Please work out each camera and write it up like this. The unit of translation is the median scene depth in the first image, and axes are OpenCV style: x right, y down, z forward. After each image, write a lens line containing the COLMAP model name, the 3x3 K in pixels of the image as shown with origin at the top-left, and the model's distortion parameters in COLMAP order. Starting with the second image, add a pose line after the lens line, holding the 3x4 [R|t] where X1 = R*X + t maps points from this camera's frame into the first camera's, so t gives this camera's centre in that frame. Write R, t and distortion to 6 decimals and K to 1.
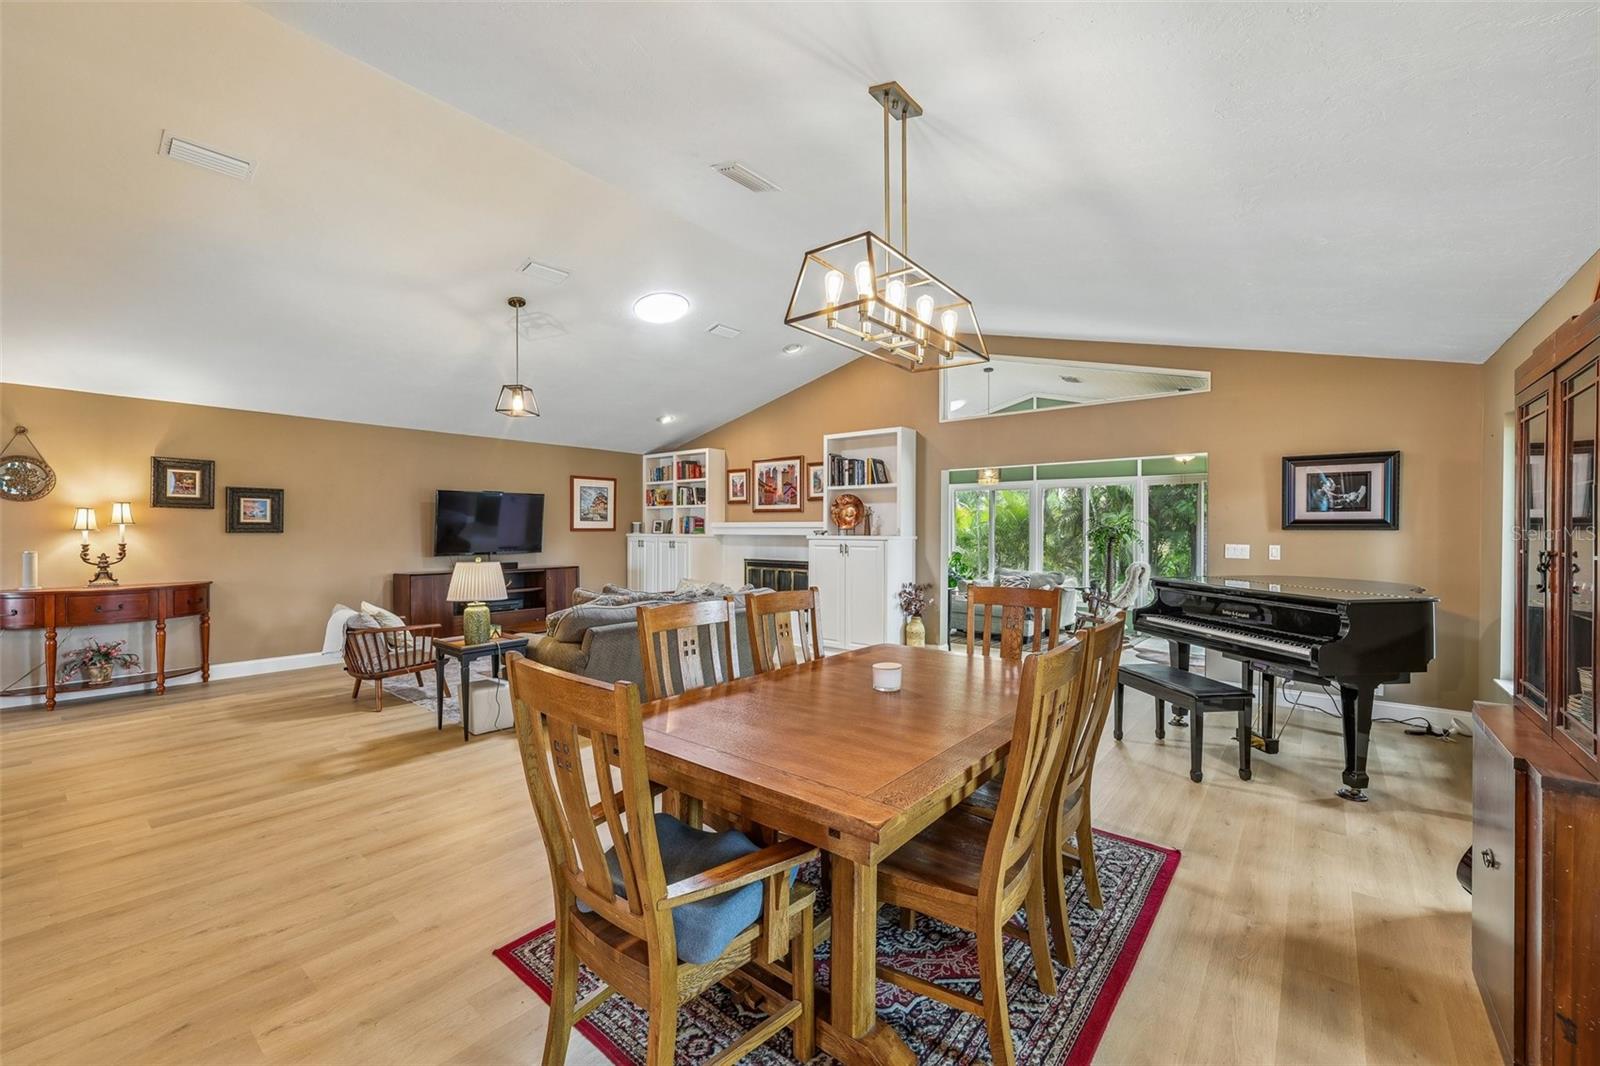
lens RADIAL K [[647.1, 0, 797.2], [0, 647.1, 530.7], [0, 0, 1]] dist [0.002345, 0.000675]
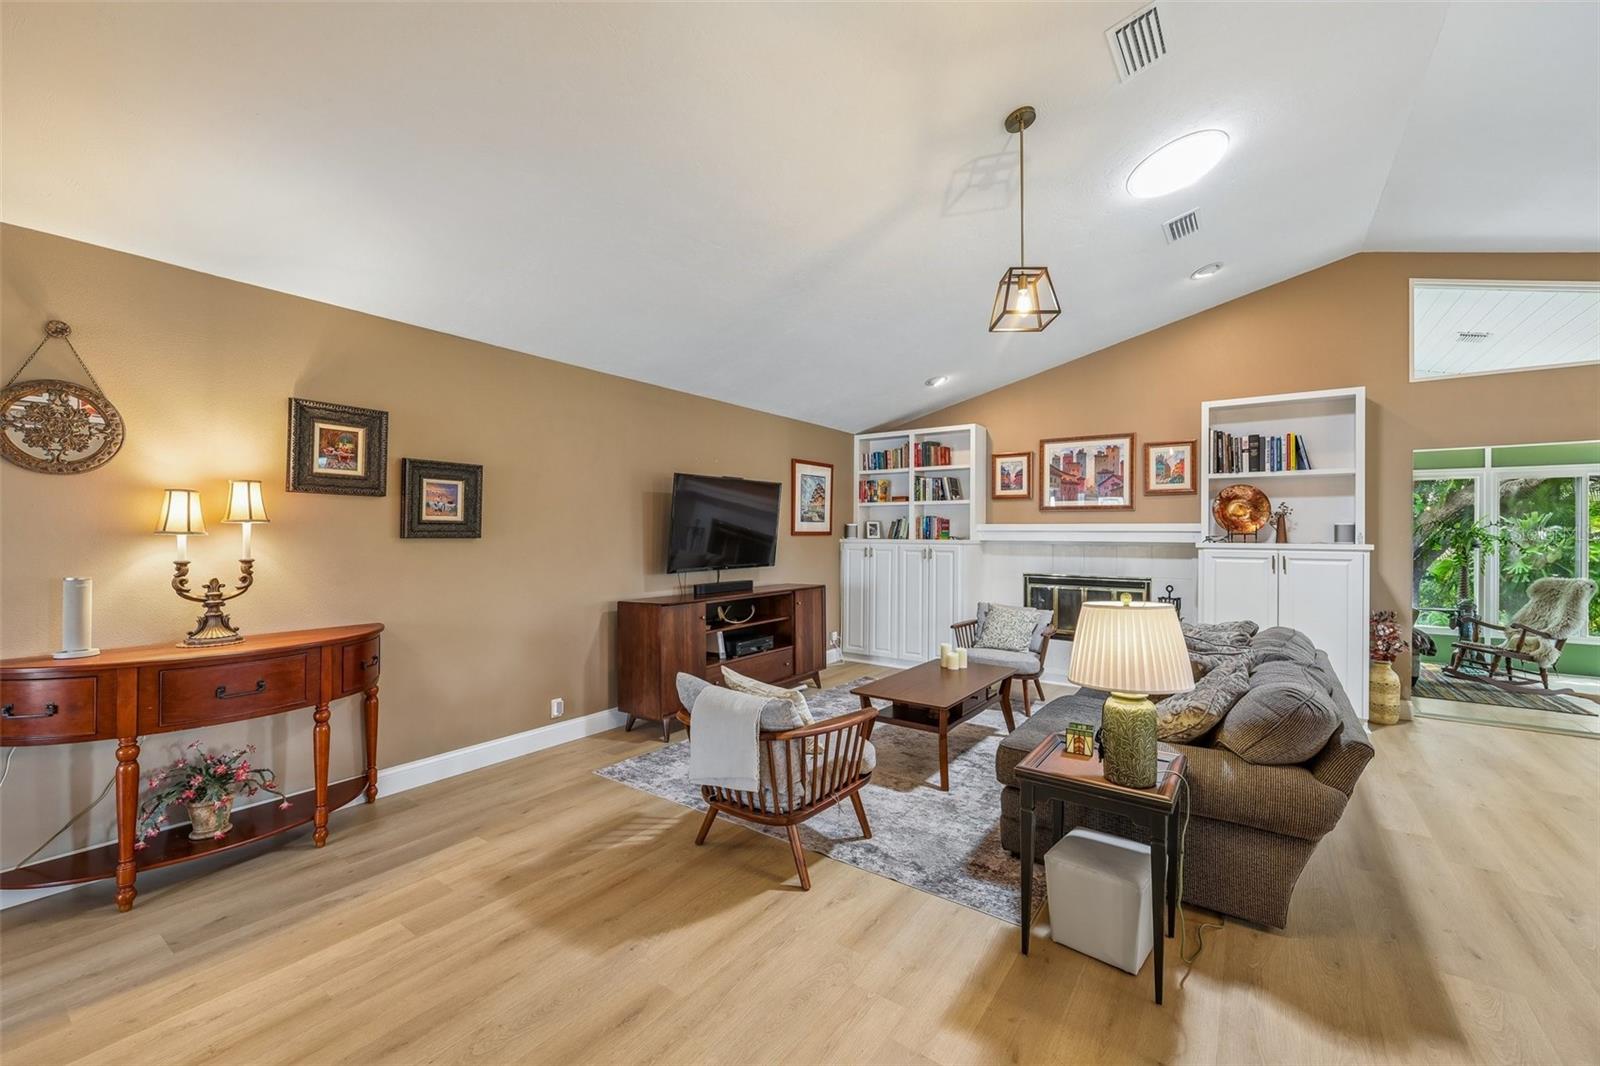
lens RADIAL K [[647.1, 0, 799.9], [0, 647.1, 532.3], [0, 0, 1]] dist [0.002345, 0.000675]
pose [[0.997913, 0.002775, 0.064520, -0.569260], [-0.002639, 0.999994, -0.002200, -0.002010], [-0.064526, 0.002025, 0.997914, 0.406816]]
